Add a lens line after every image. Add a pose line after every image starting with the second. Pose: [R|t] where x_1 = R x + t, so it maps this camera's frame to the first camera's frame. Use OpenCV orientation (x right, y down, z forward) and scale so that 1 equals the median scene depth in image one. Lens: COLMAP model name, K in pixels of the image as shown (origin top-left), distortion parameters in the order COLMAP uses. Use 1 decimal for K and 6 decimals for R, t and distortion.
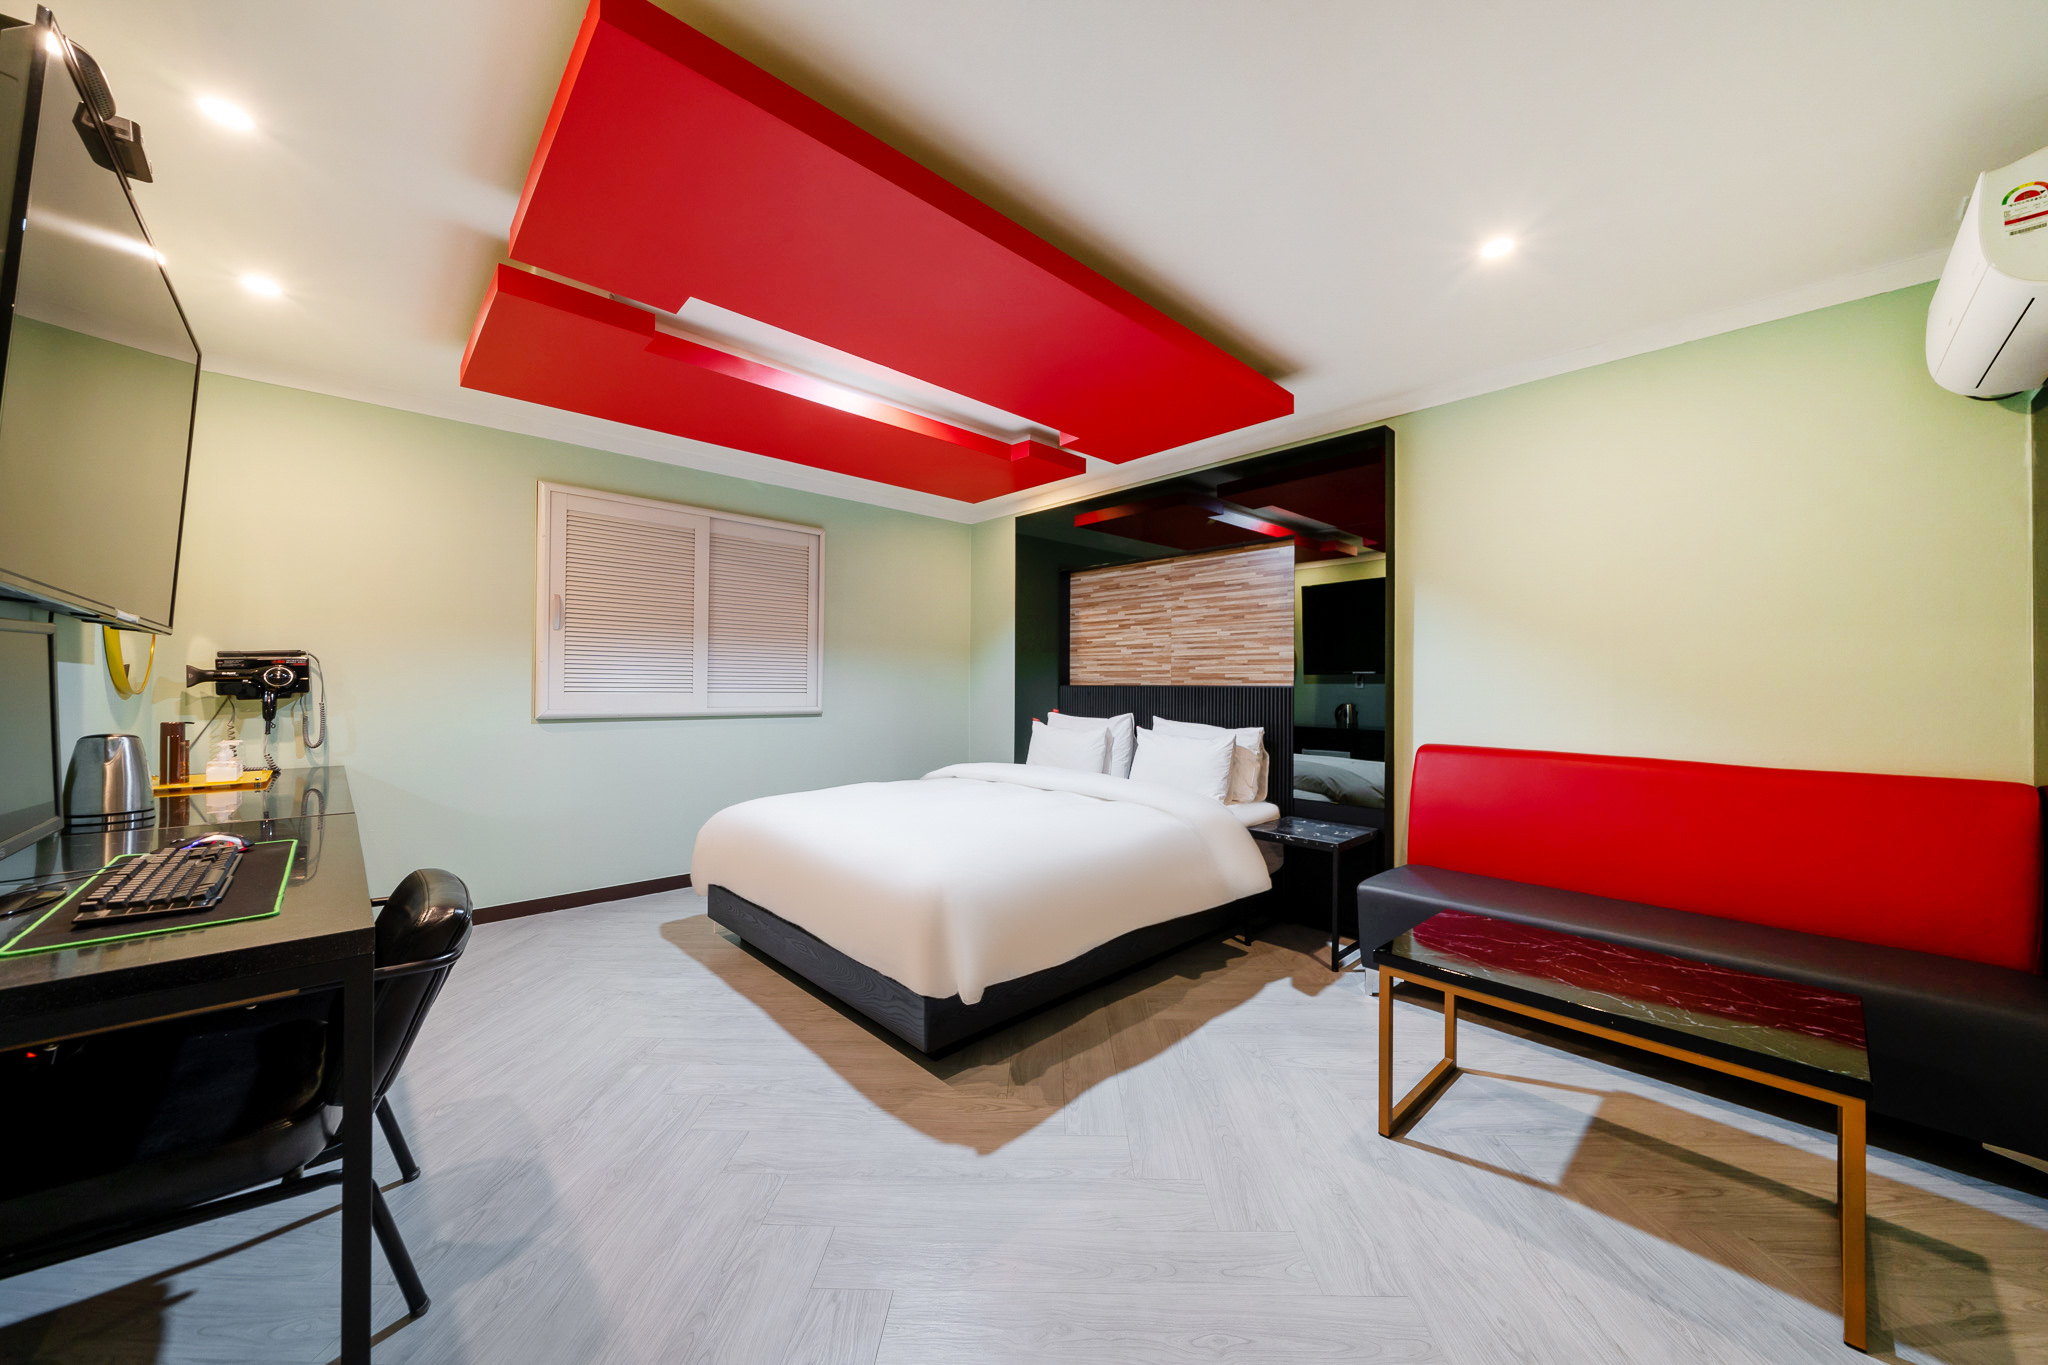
lens RADIAL K [[708.9, 0, 1038.9], [0, 708.9, 684.5], [0, 0, 1]] dist [-0.000027, 0.000067]
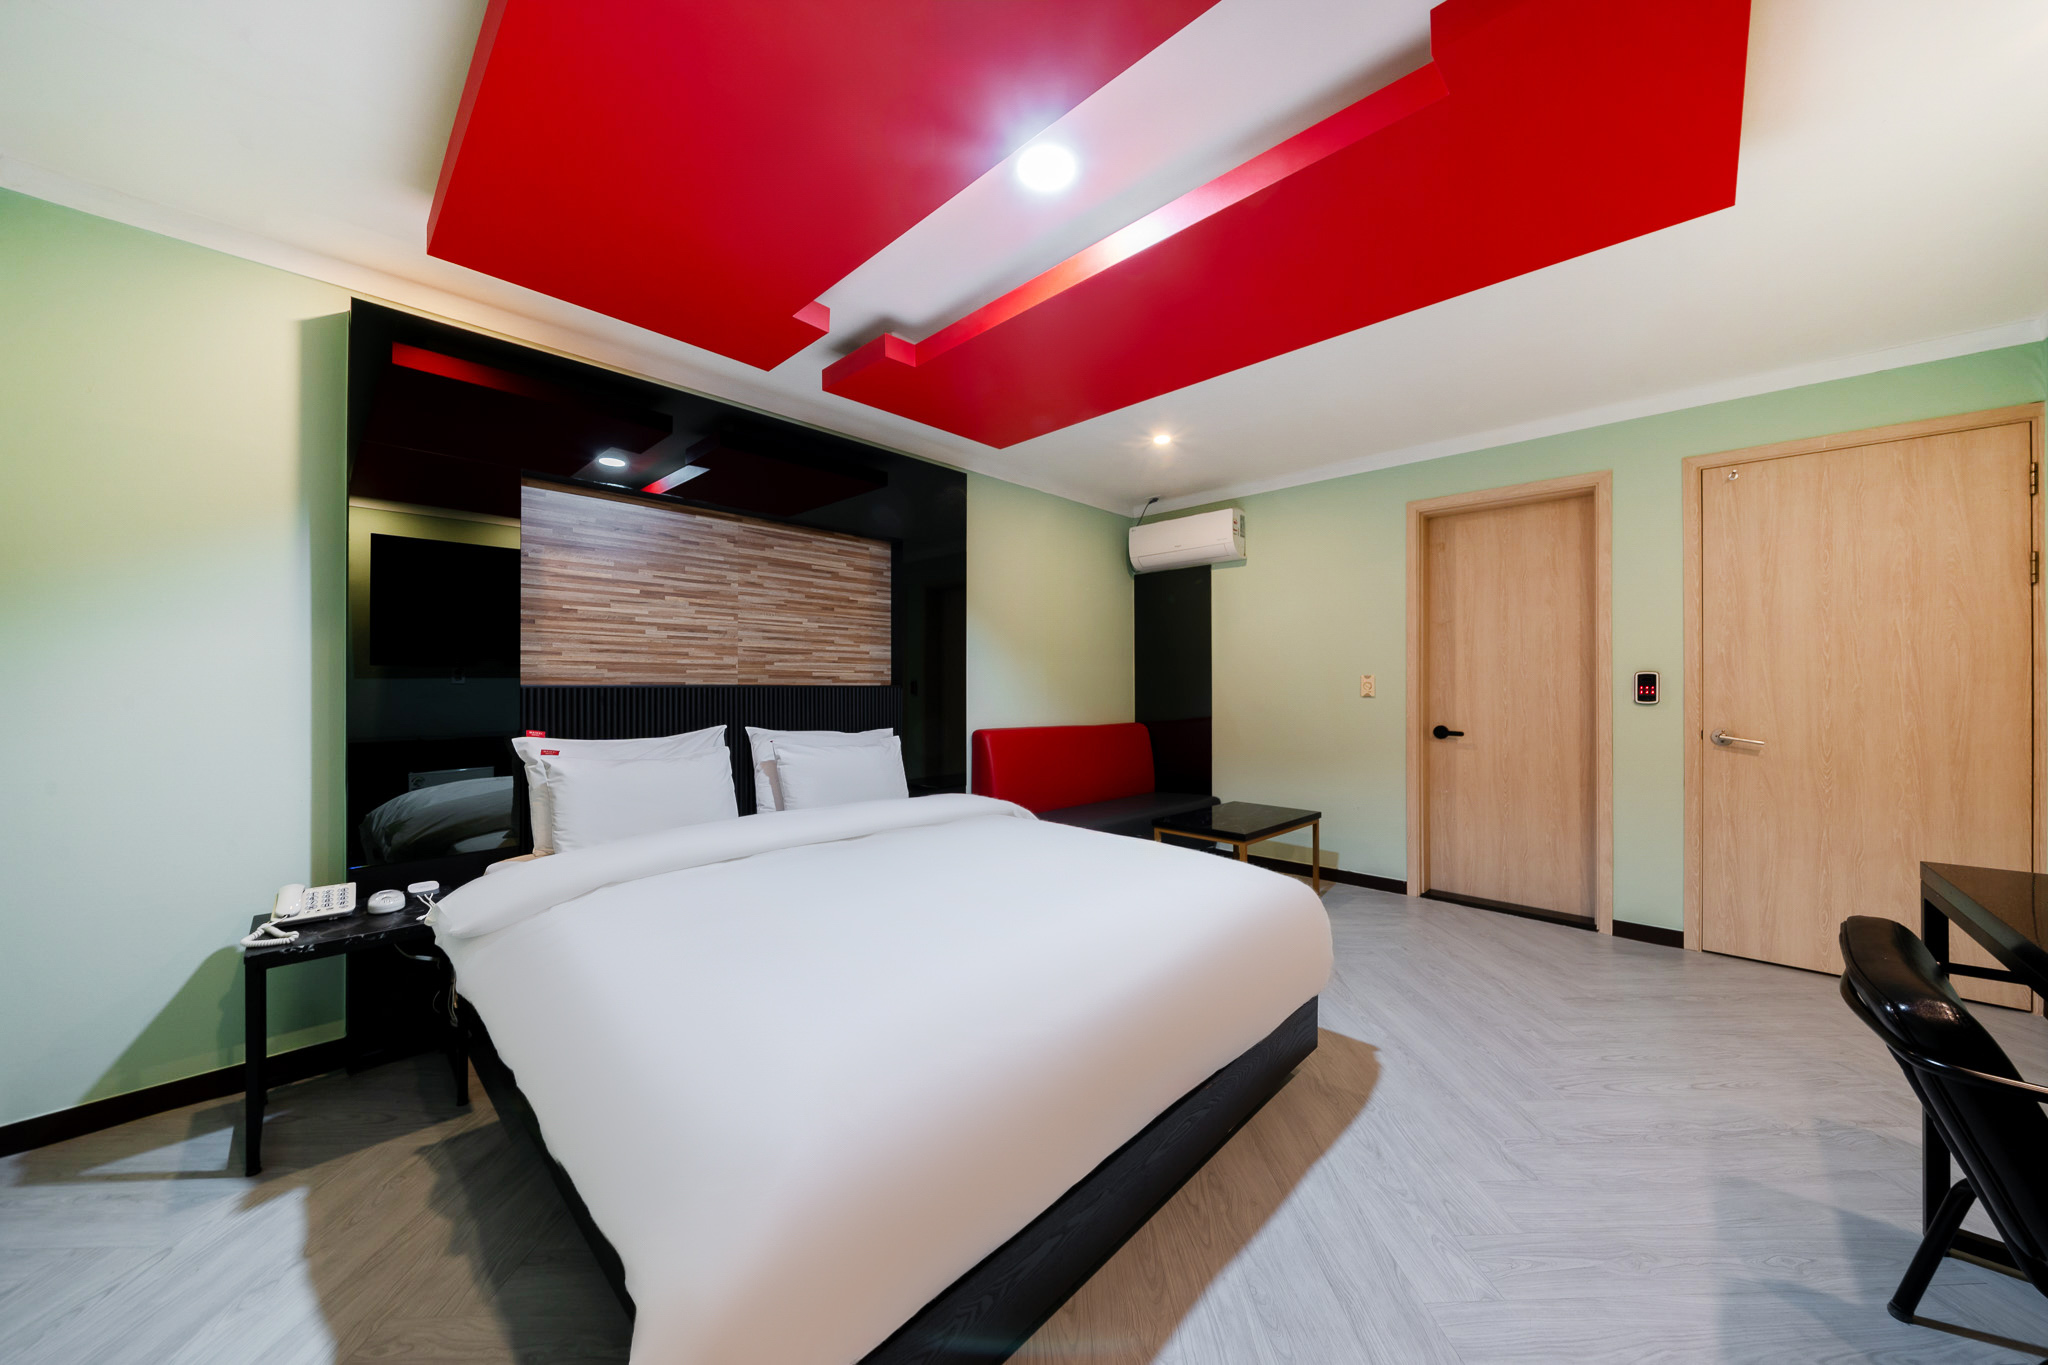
lens RADIAL K [[708.9, 0, 1038.9], [0, 708.9, 684.5], [0, 0, 1]] dist [-0.000027, 0.000067]
pose [[-0.047805, -0.001805, 0.998855, -0.589875], [-0.003147, 0.999994, 0.001656, -0.001929], [-0.998852, -0.003064, -0.047811, 0.736839]]
